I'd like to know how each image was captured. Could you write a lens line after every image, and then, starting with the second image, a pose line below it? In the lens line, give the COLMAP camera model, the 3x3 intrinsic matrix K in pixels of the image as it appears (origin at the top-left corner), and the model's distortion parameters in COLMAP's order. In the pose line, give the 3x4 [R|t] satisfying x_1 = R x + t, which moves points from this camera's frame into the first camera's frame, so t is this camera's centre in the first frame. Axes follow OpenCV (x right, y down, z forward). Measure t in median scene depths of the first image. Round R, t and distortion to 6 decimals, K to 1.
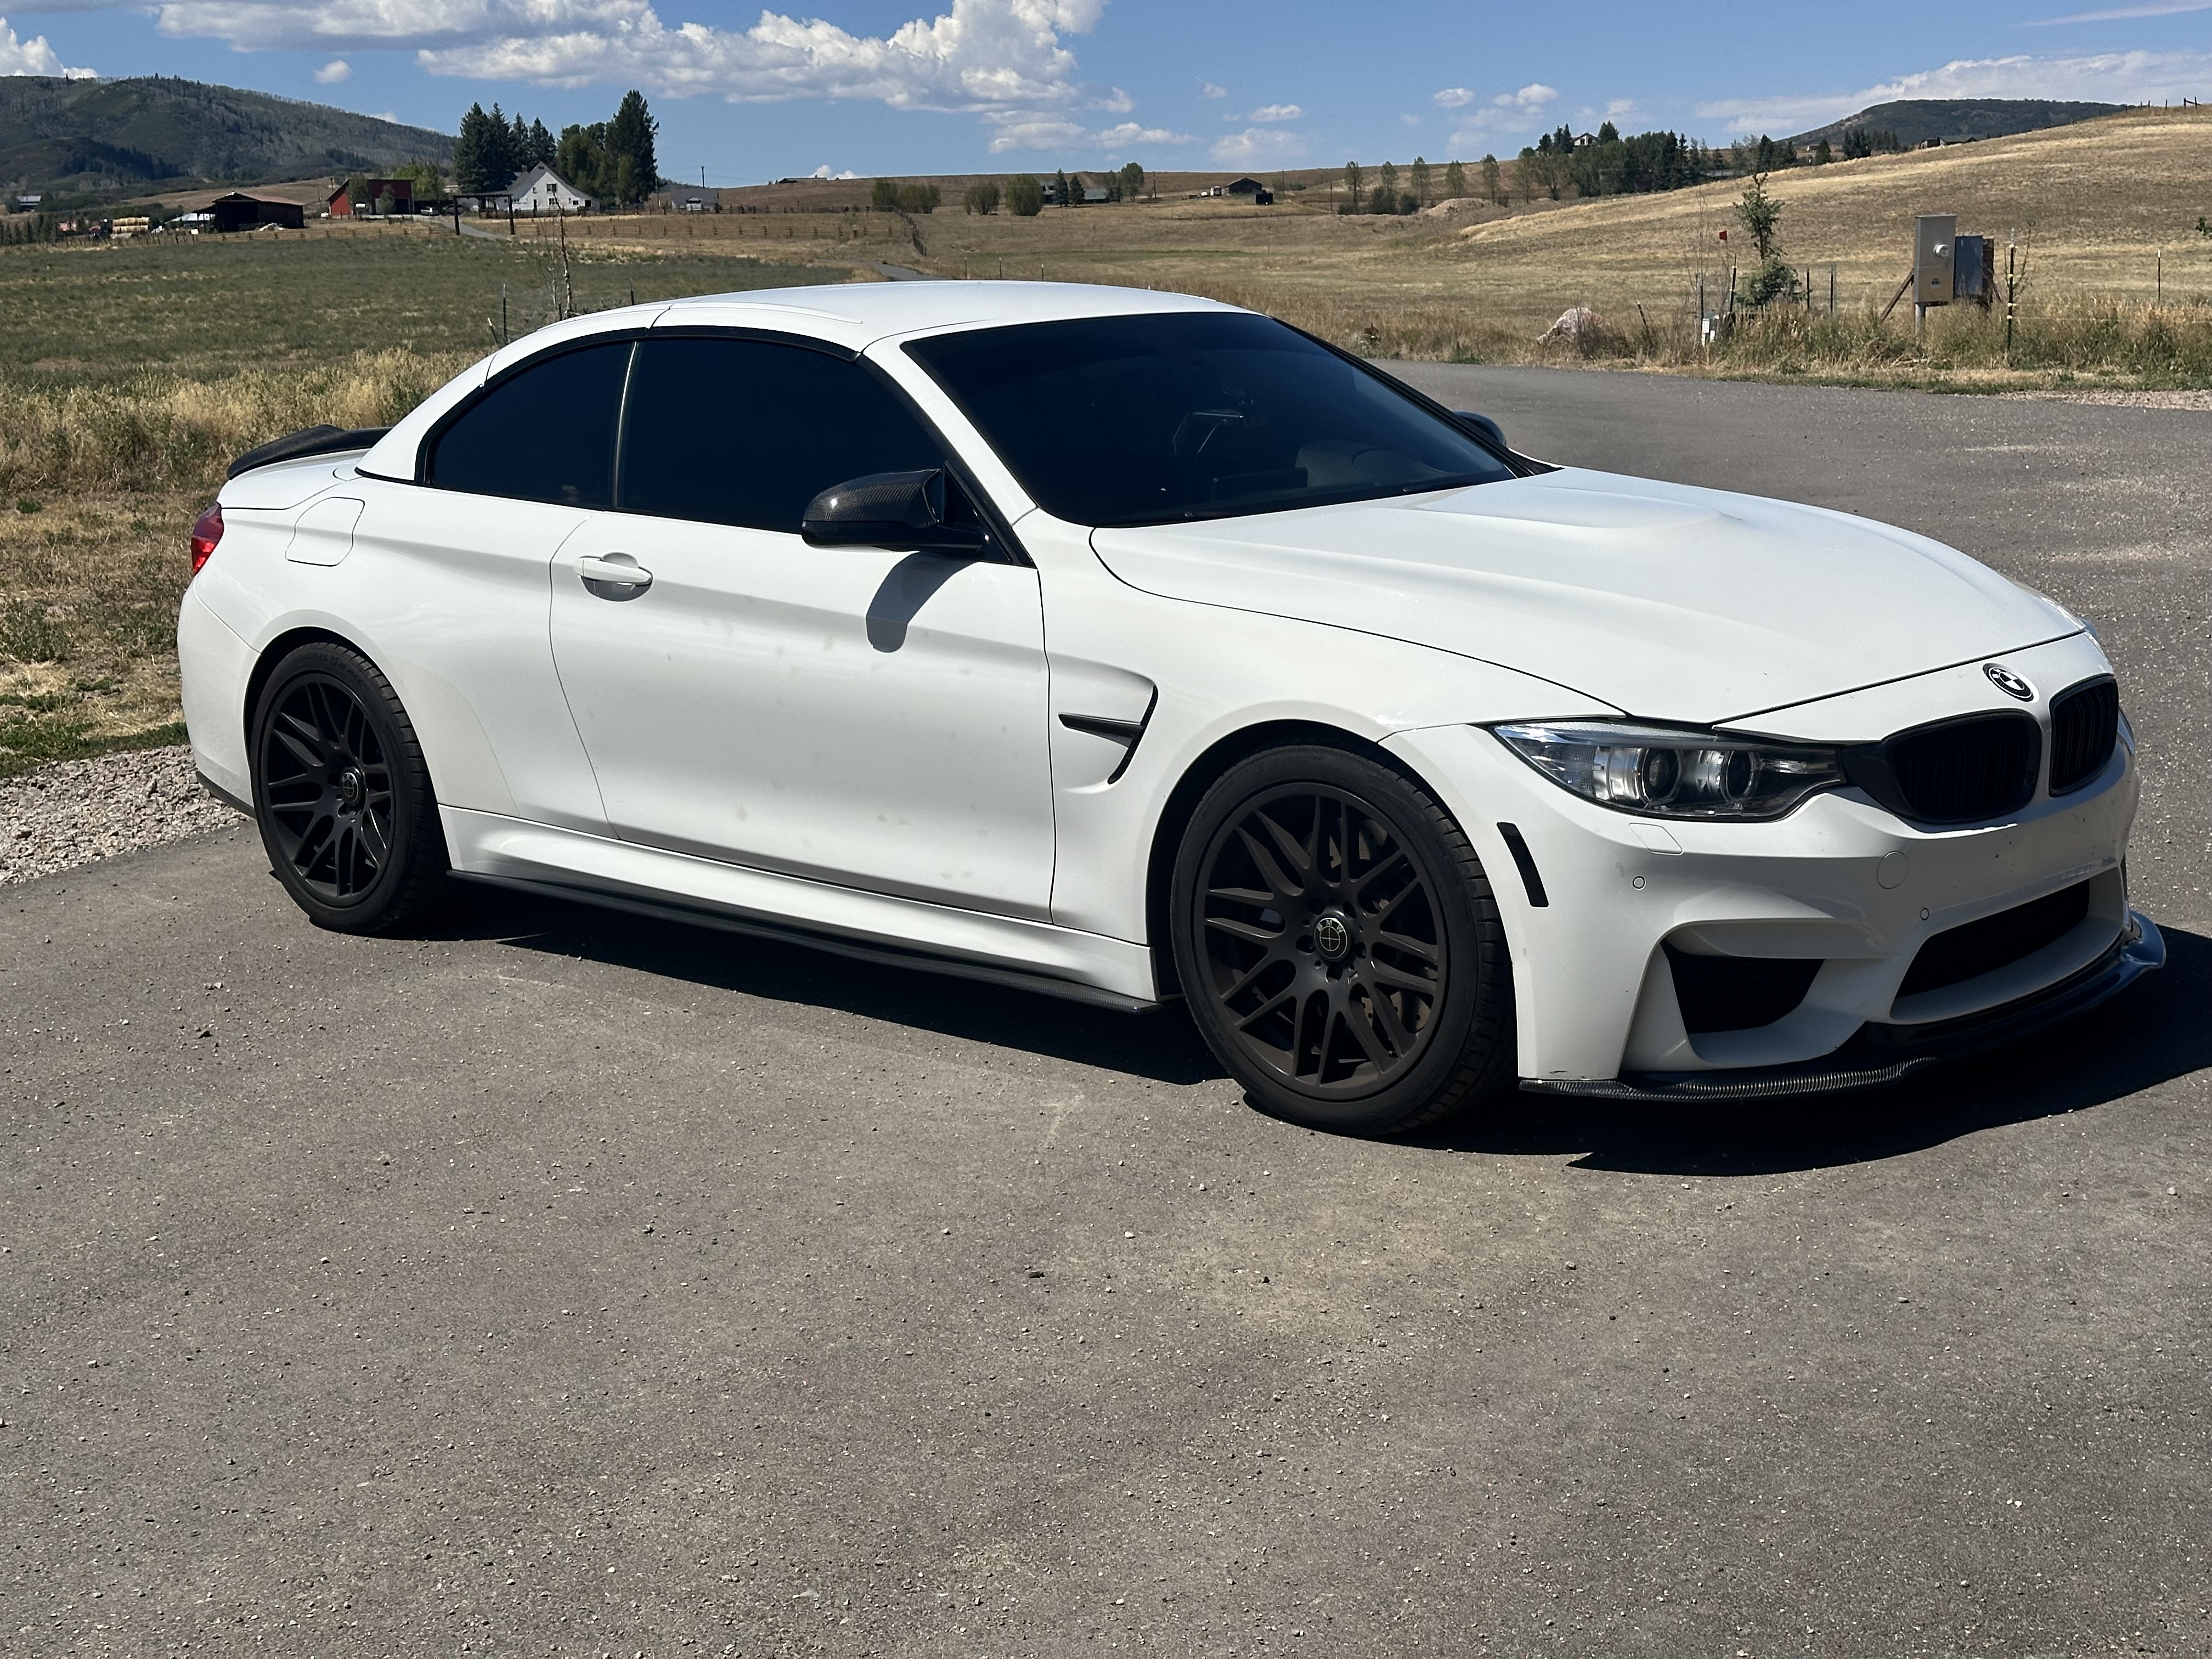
lens RADIAL K [[3081.3, 0, 1106.0], [0, 3081.3, 829.5], [0, 0, 1]] dist [0.164490, -0.320440]
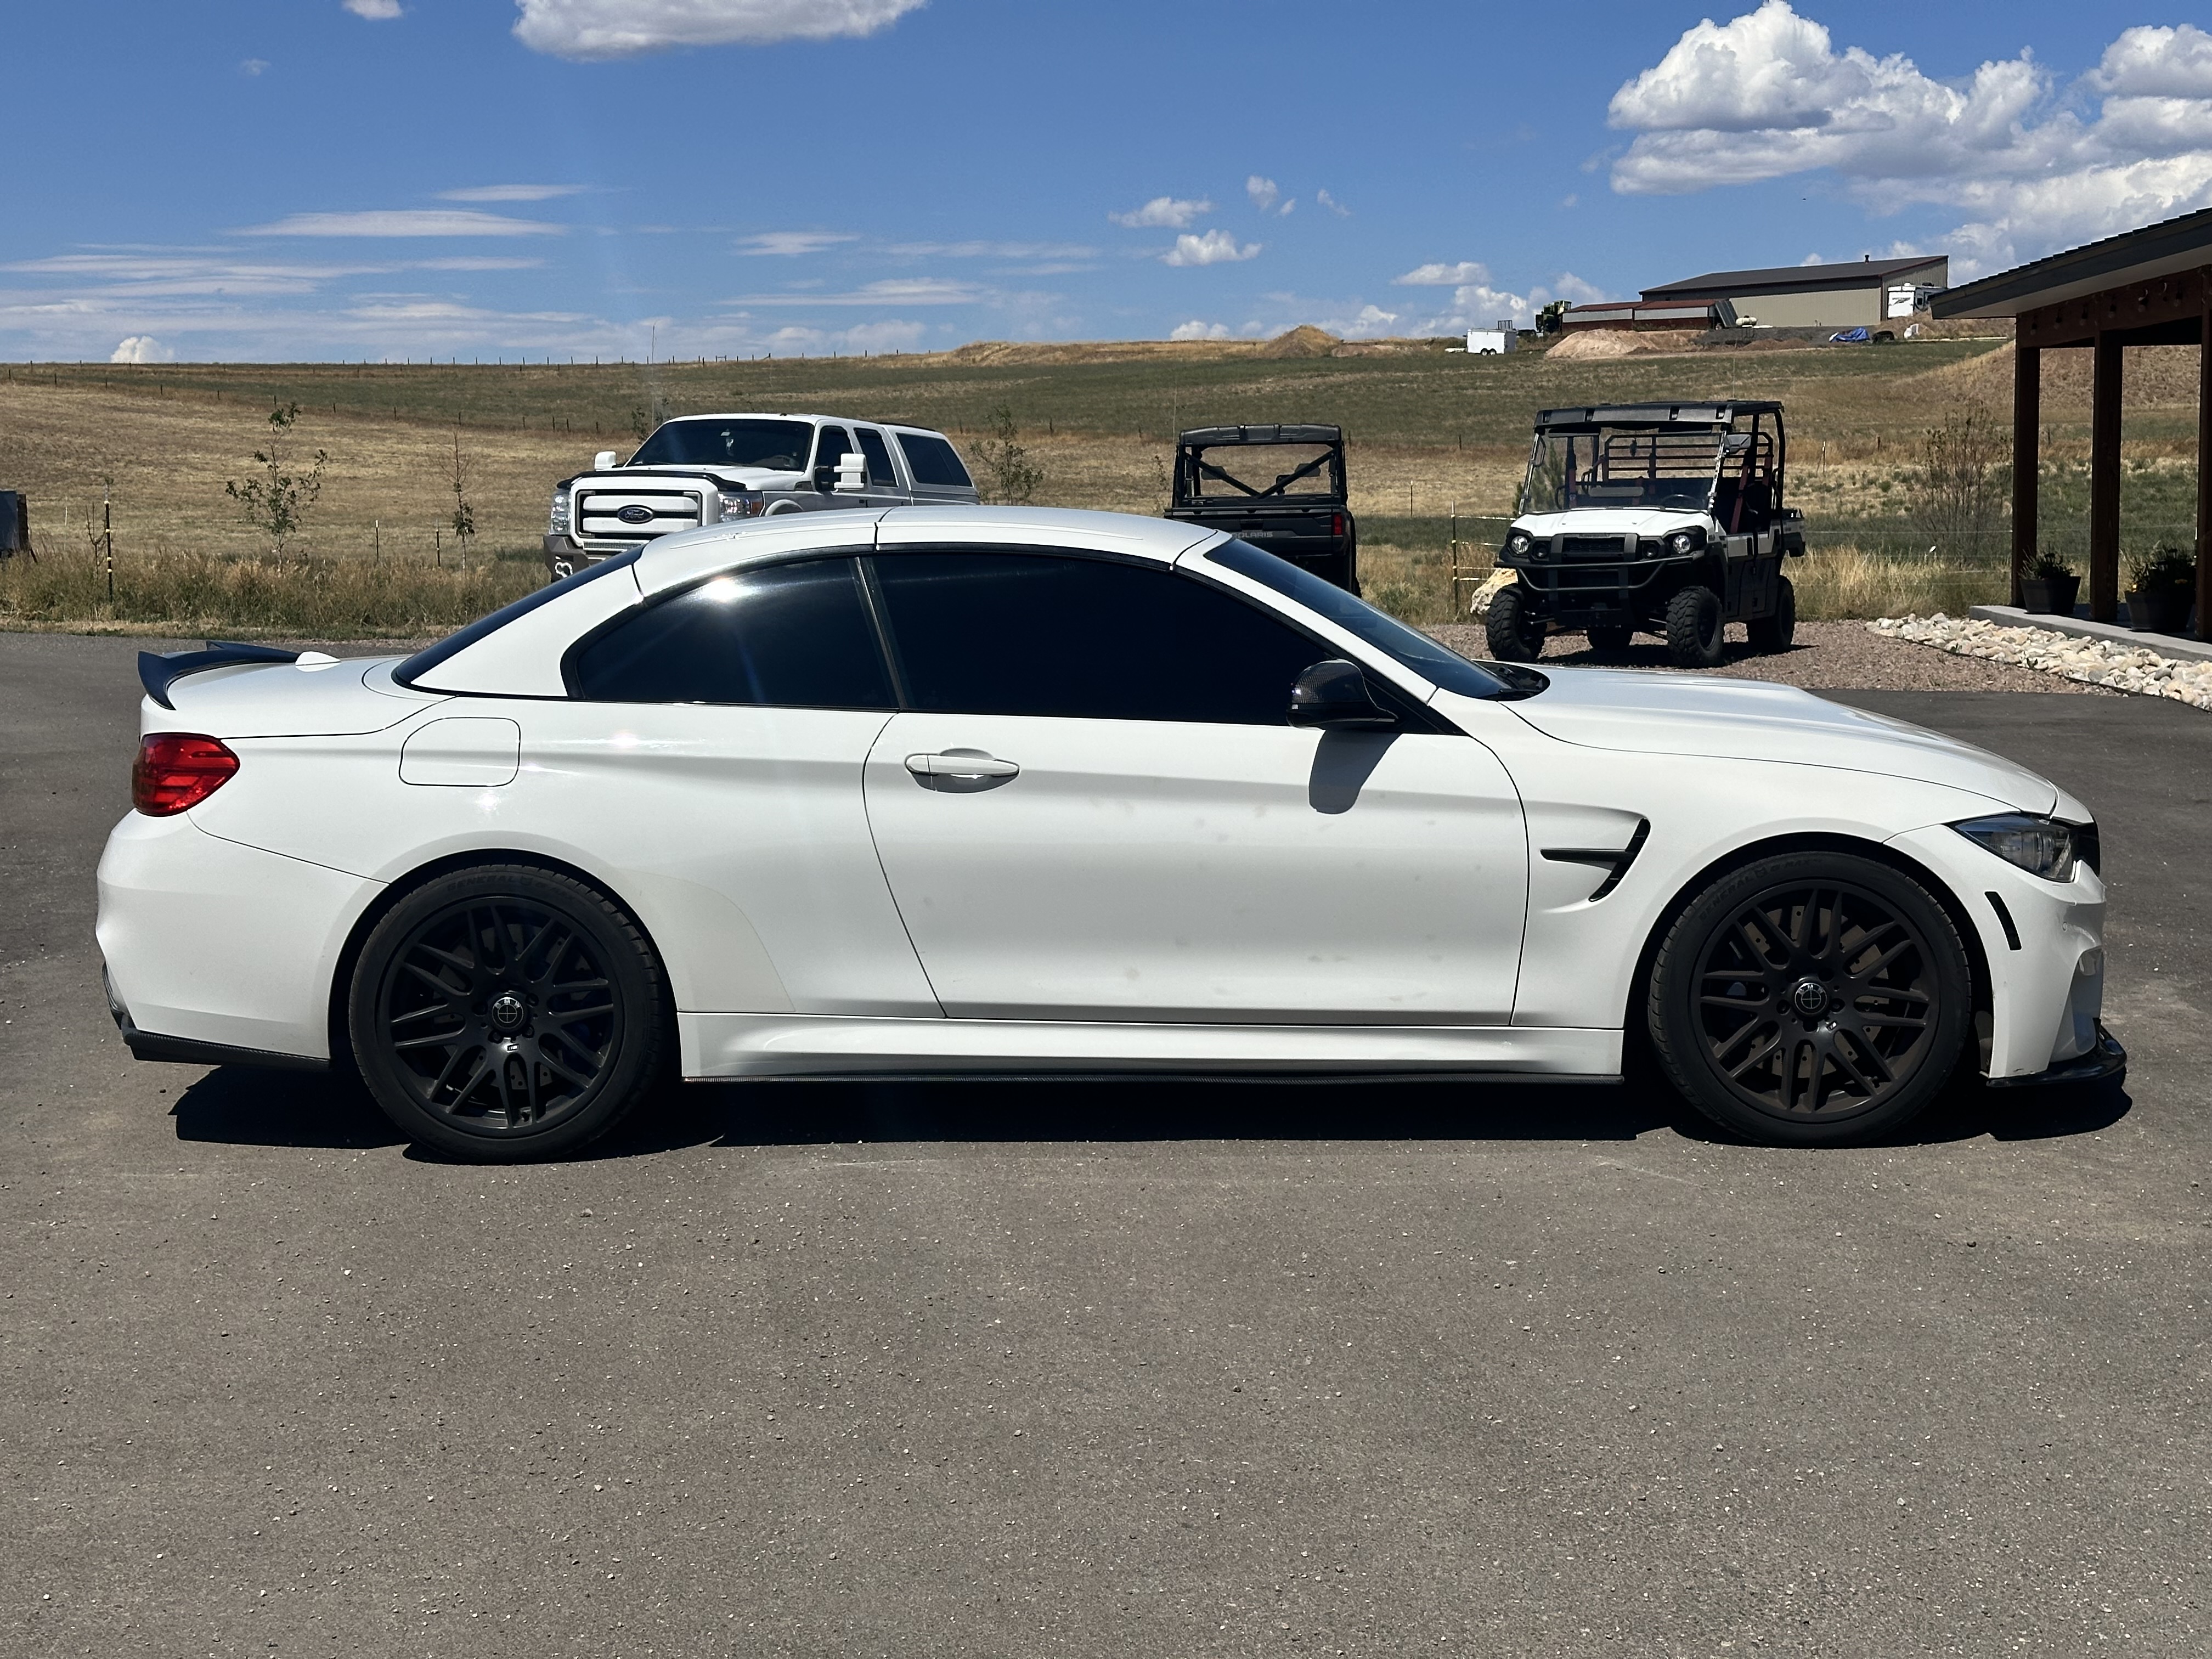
lens RADIAL K [[3081.3, 0, 1106.0], [0, 3081.3, 829.5], [0, 0, 1]] dist [0.164490, -0.320440]
pose [[0.744968, -0.061252, 0.664282, -0.943937], [0.108277, 0.993674, -0.029804, -0.027005], [-0.658254, 0.094130, 0.746888, 0.188234]]
